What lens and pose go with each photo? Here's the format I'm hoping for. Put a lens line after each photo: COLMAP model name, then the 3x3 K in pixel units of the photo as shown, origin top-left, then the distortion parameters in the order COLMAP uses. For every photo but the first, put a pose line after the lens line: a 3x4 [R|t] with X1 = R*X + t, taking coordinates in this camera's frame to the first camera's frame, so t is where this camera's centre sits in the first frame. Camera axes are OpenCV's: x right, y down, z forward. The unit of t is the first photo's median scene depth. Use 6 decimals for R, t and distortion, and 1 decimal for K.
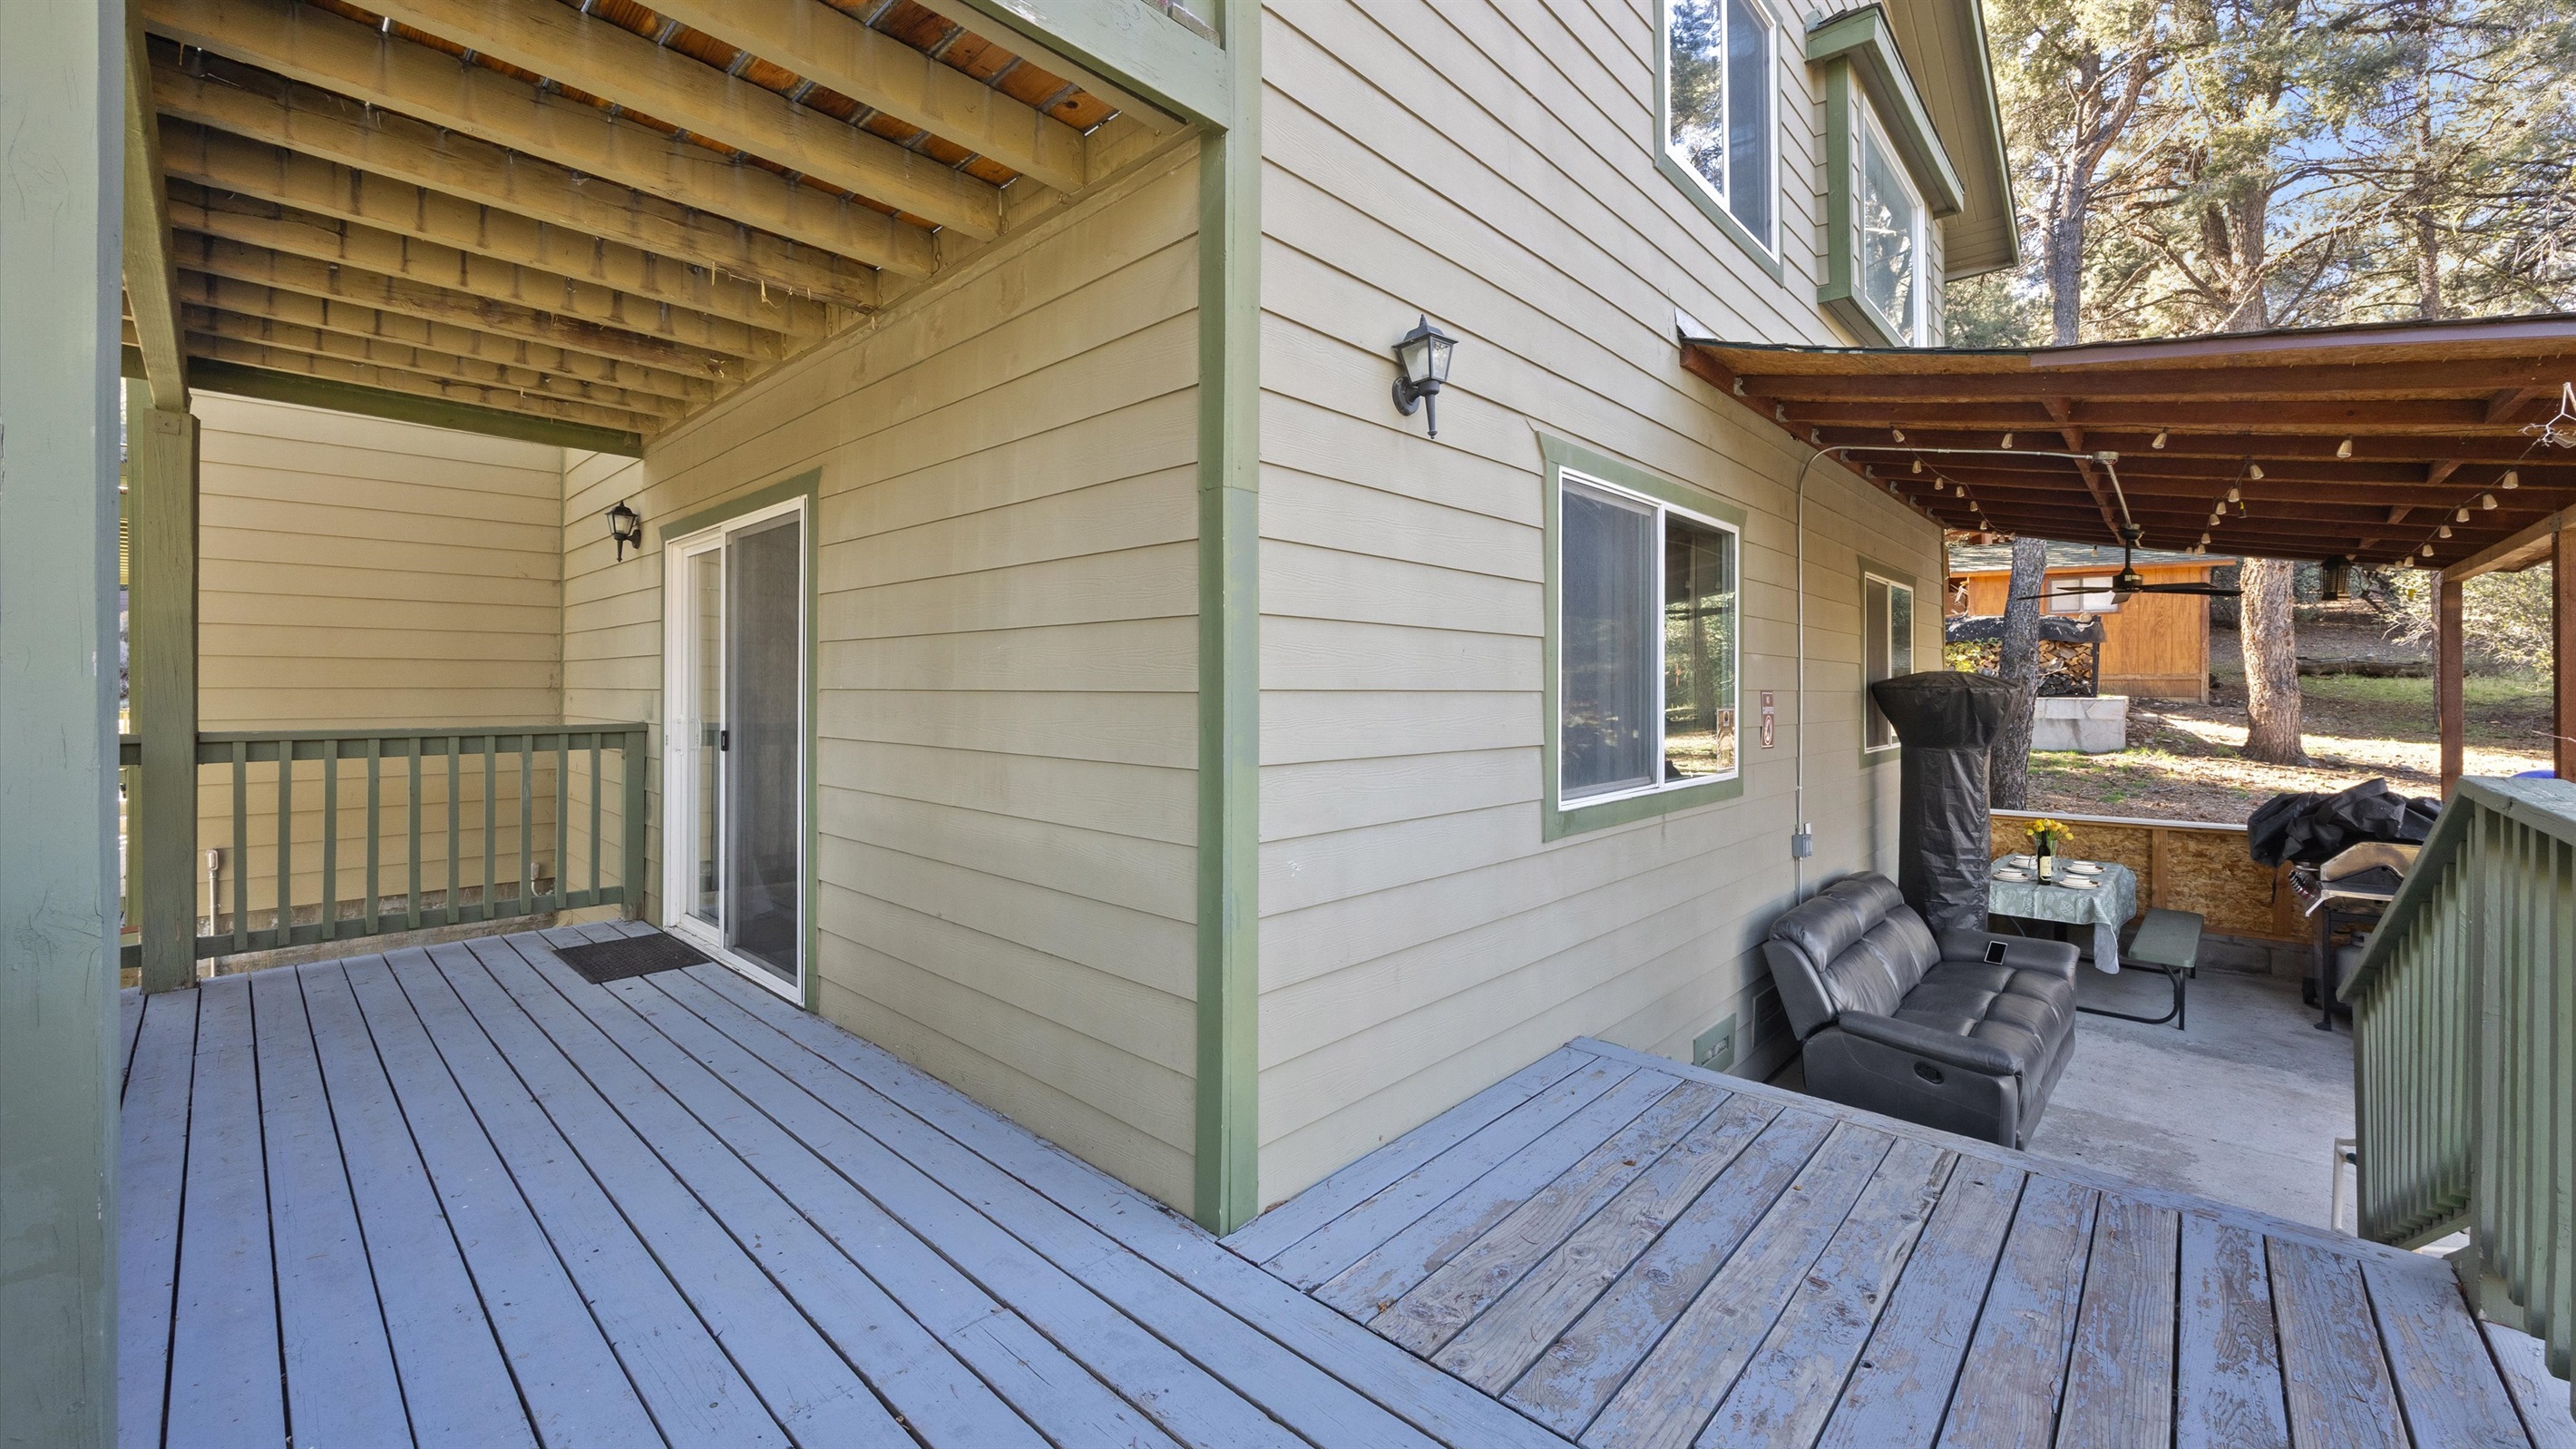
lens RADIAL K [[995.6, 0, 1279.6], [0, 995.6, 676.8], [0, 0, 1]] dist [-0.002390, 0.000027]
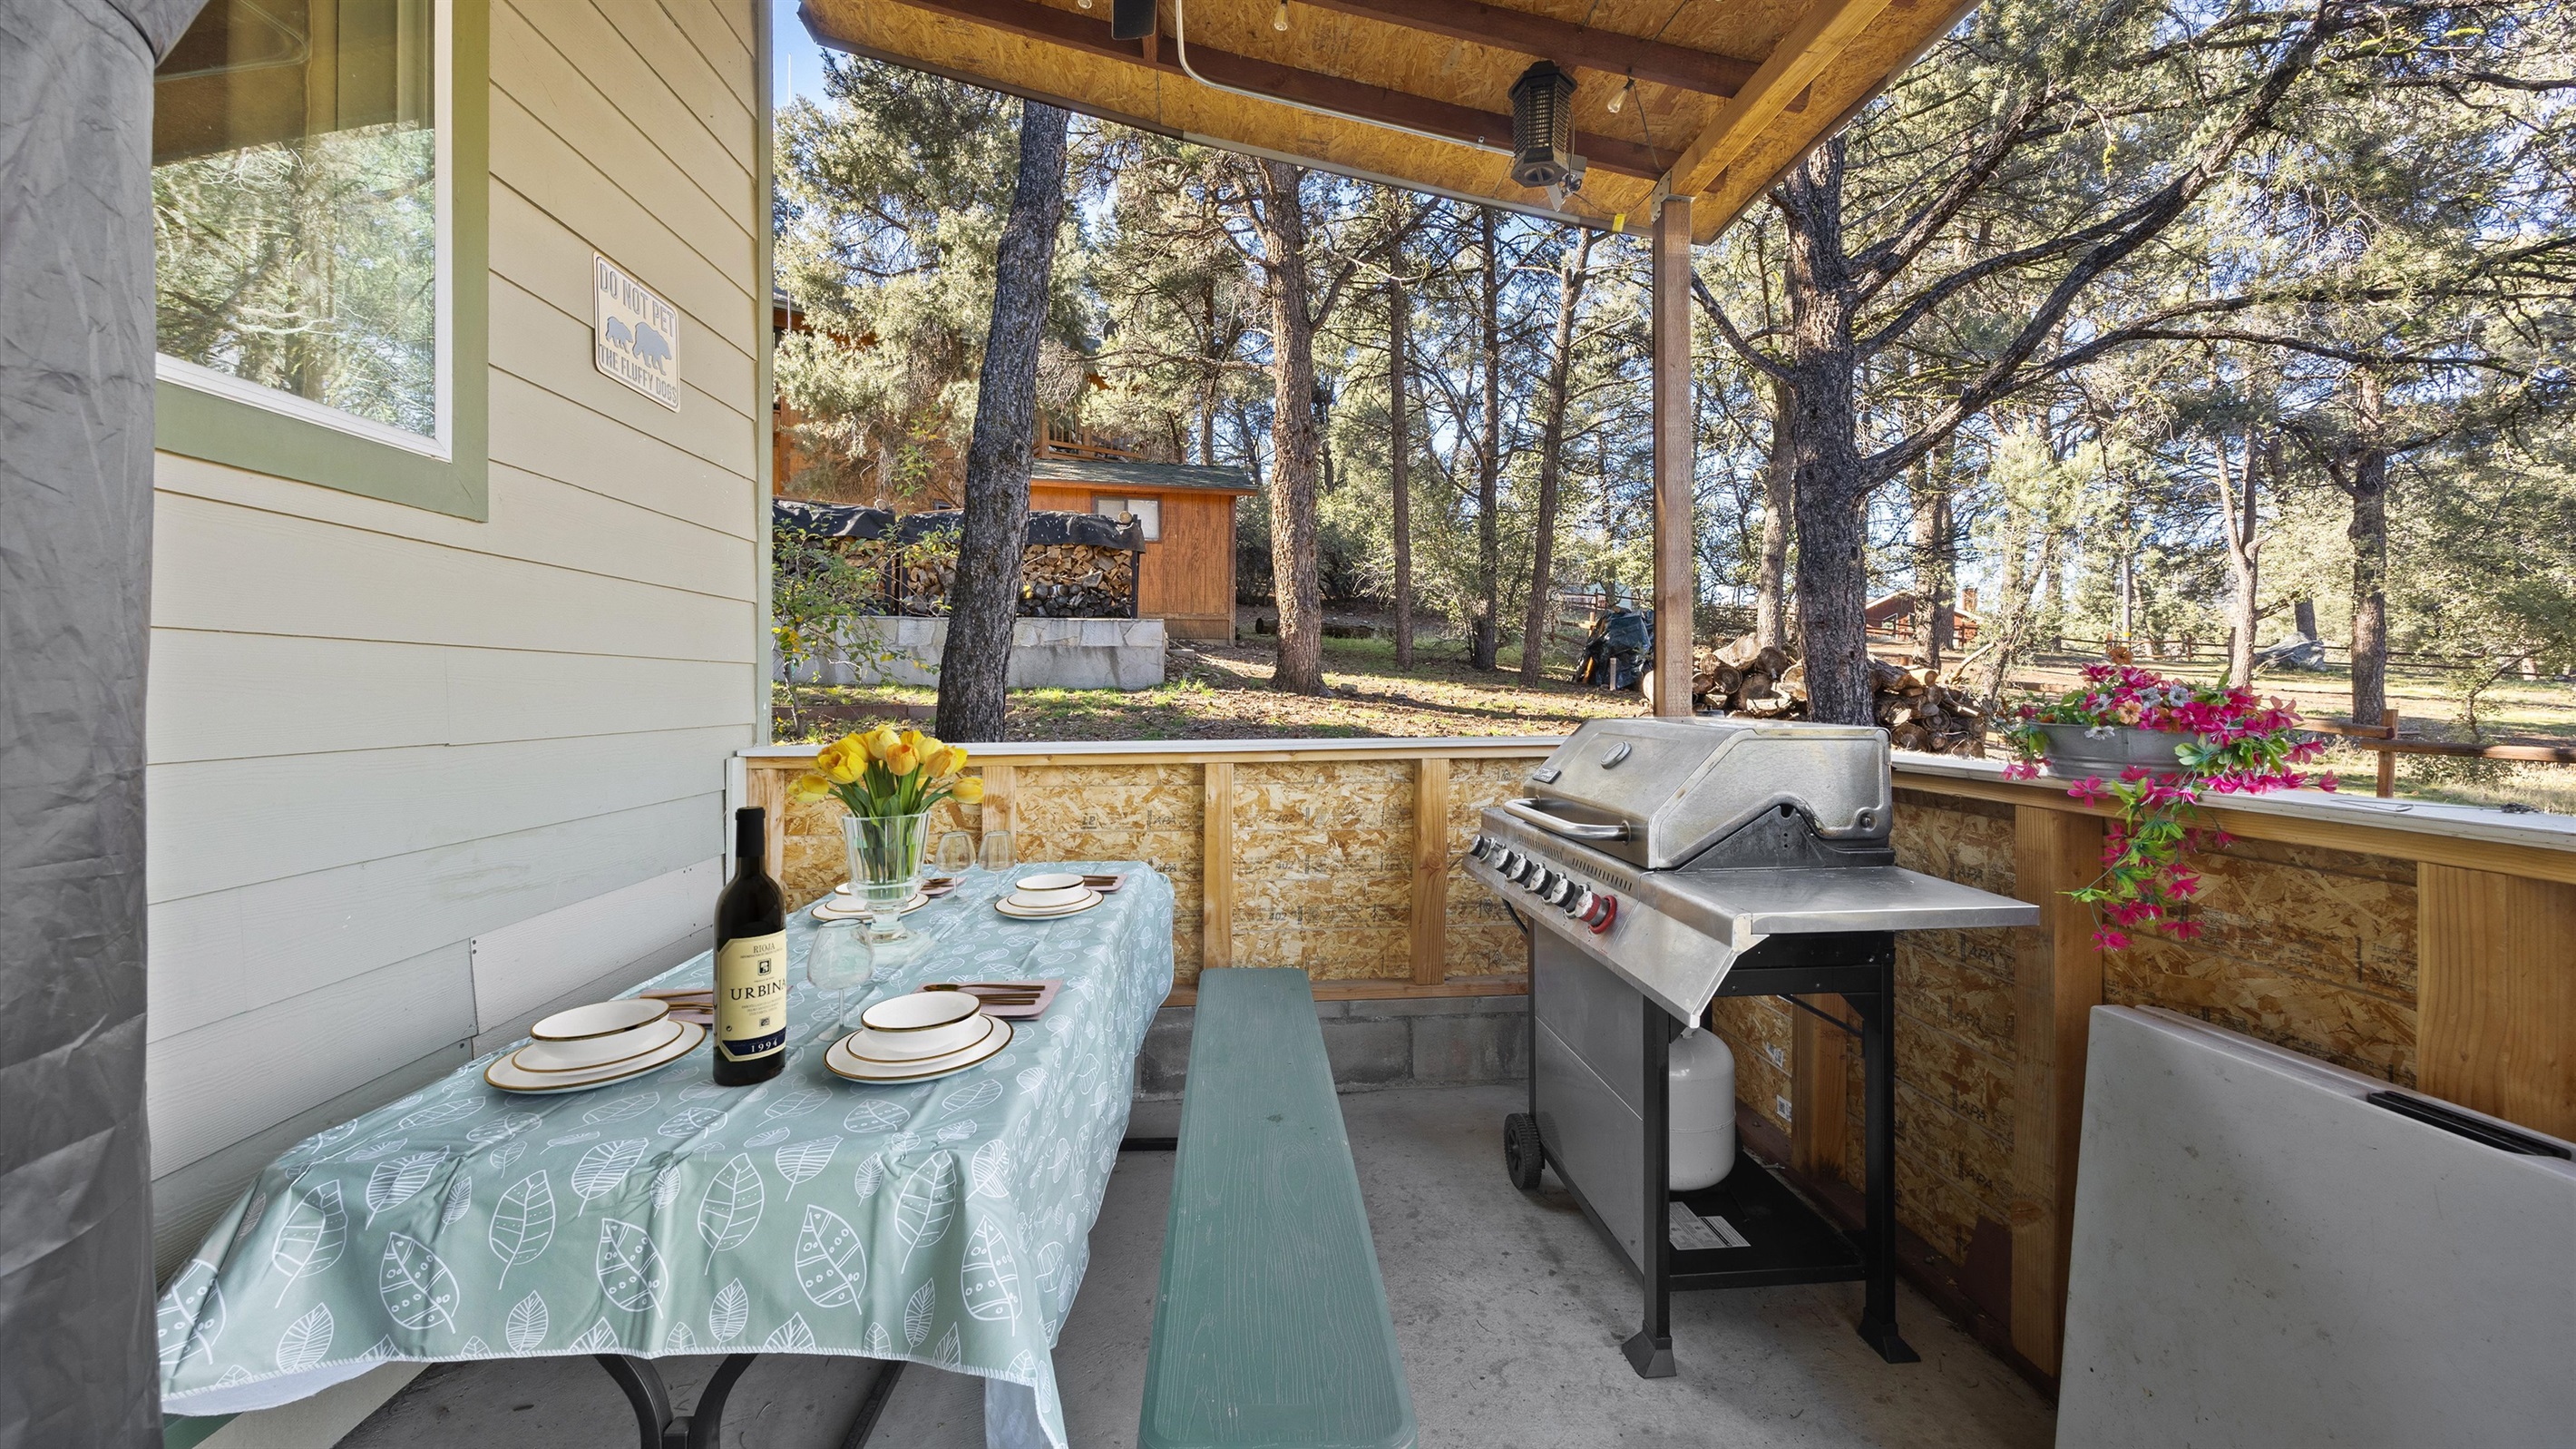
lens RADIAL K [[995.6, 0, 1279.6], [0, 995.6, 676.8], [0, 0, 1]] dist [-0.002390, 0.000027]
pose [[0.685086, 0.004100, 0.728450, 0.611215], [-0.003100, 0.999992, -0.002713, 0.120432], [-0.728455, -0.000400, 0.685093, 0.708546]]
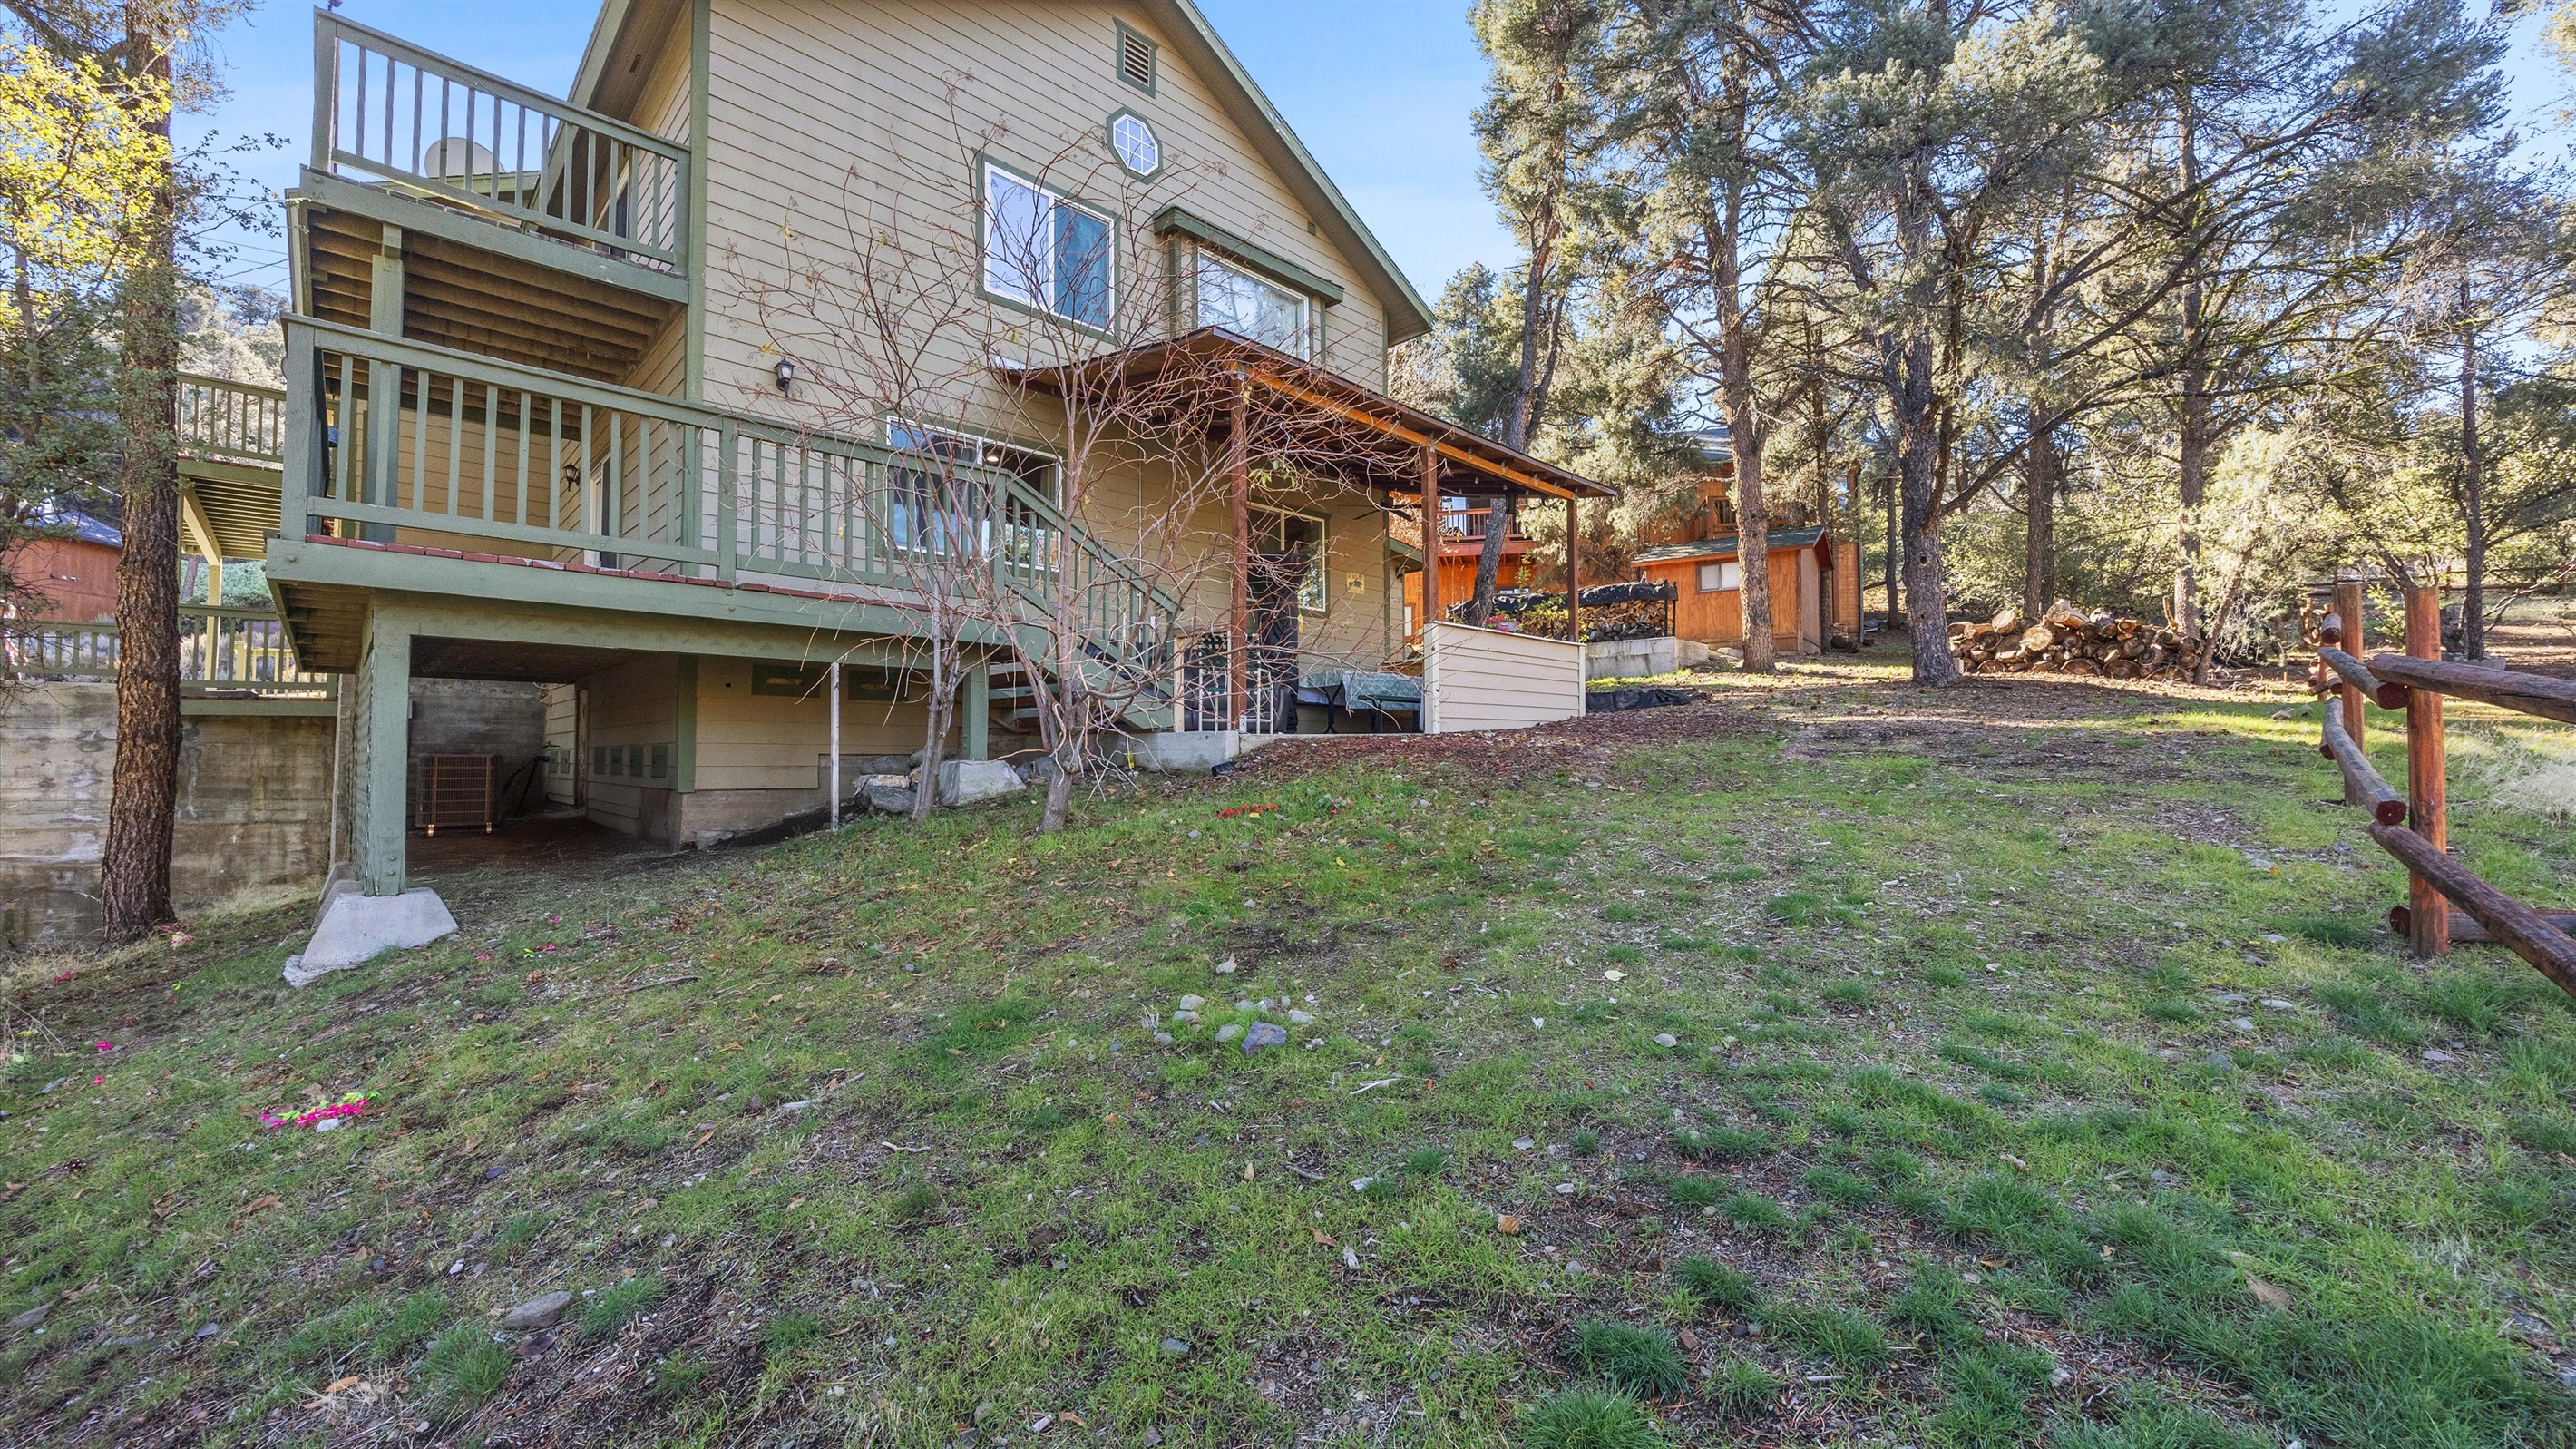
lens RADIAL K [[997.8, 0, 1283.7], [0, 997.8, 713.6], [0, 0, 1]] dist [0.001294, -0.000161]
pose [[0.999010, -0.005738, -0.044106, 0.650478], [0.004277, 0.999441, -0.033164, 0.302894], [0.044272, 0.032942, 0.998476, -0.705626]]
